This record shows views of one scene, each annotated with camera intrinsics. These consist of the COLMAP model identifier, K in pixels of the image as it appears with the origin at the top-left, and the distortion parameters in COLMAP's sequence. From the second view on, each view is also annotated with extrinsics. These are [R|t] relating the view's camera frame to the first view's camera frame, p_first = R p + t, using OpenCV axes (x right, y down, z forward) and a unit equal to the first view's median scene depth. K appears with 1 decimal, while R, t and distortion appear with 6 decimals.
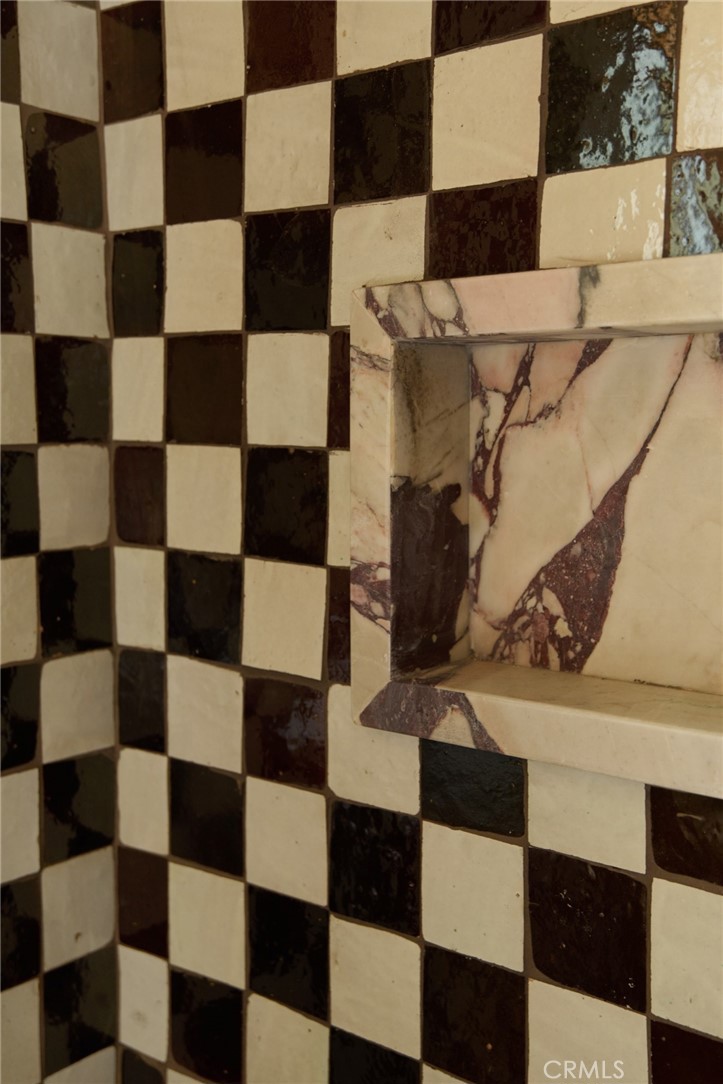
lens RADIAL K [[1300.1, 0, 361.5], [0, 1300.1, 542.0], [0, 0, 1]] dist [0.125977, 0.007209]
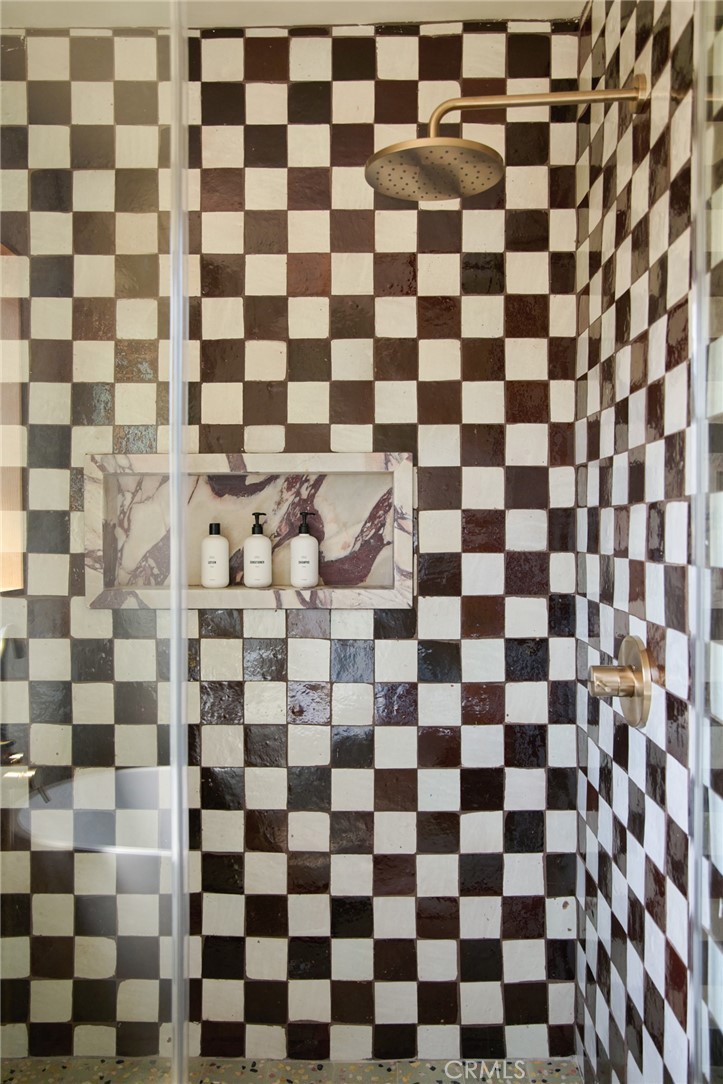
lens RADIAL K [[872.2, 0, 361.5], [0, 872.2, 542.0], [0, 0, 1]] dist [0.000041, -0.000118]
pose [[0.776562, -0.011781, 0.629931, -0.733710], [0.060363, 0.996617, -0.055776, 0.139256], [-0.627143, 0.081338, 0.774646, -0.841684]]
